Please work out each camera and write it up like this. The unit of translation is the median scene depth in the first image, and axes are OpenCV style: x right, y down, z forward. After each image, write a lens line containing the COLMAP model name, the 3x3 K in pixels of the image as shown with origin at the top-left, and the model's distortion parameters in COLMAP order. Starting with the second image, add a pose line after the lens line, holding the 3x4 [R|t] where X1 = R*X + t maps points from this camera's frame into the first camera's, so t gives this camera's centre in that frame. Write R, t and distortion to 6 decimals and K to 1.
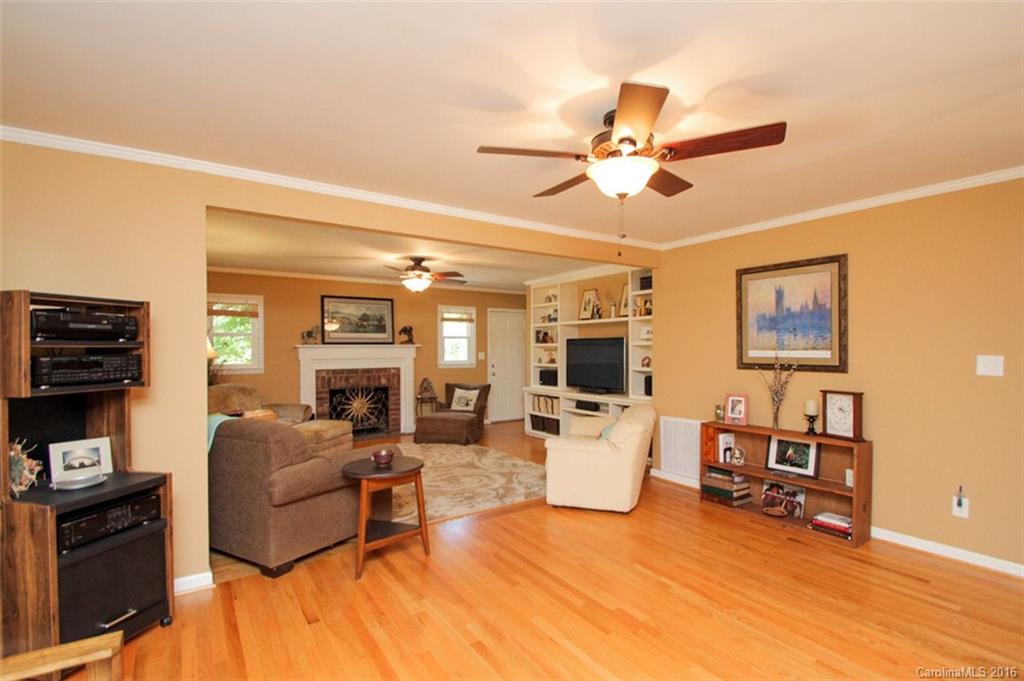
lens RADIAL K [[491.9, 0, 515.4], [0, 491.9, 345.5], [0, 0, 1]] dist [-0.017532, -0.002781]
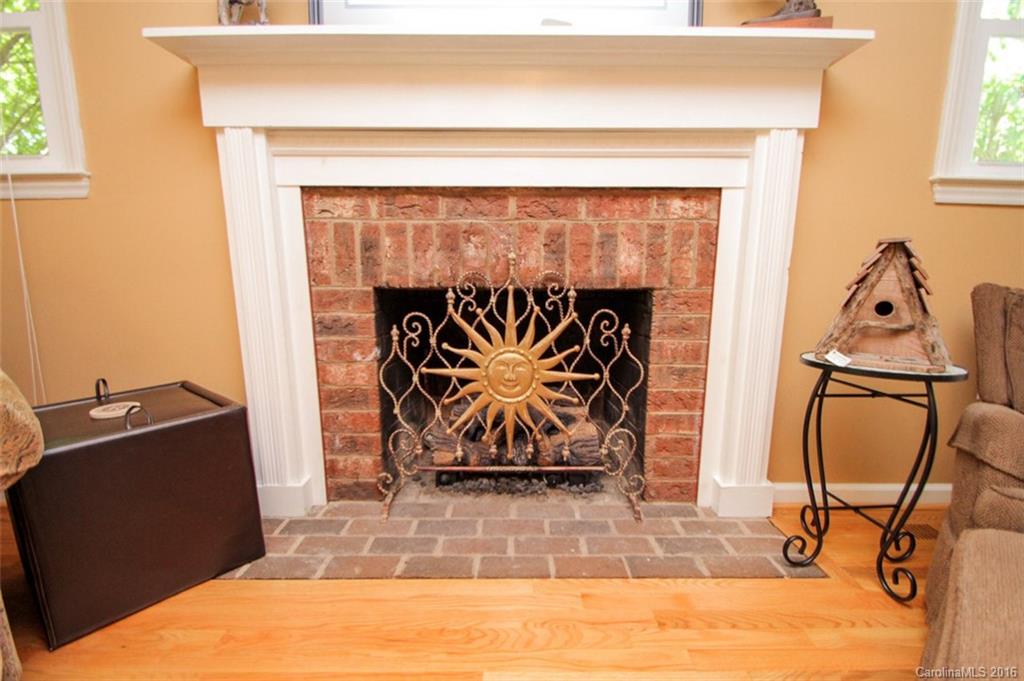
lens RADIAL K [[491.9, 0, 512.7], [0, 491.9, 344.1], [0, 0, 1]] dist [-0.017532, -0.002781]
pose [[0.840135, 0.109689, -0.531171, -0.200494], [-0.006160, 0.981203, 0.192879, 0.068871], [0.542343, -0.158773, 0.825018, 0.813152]]
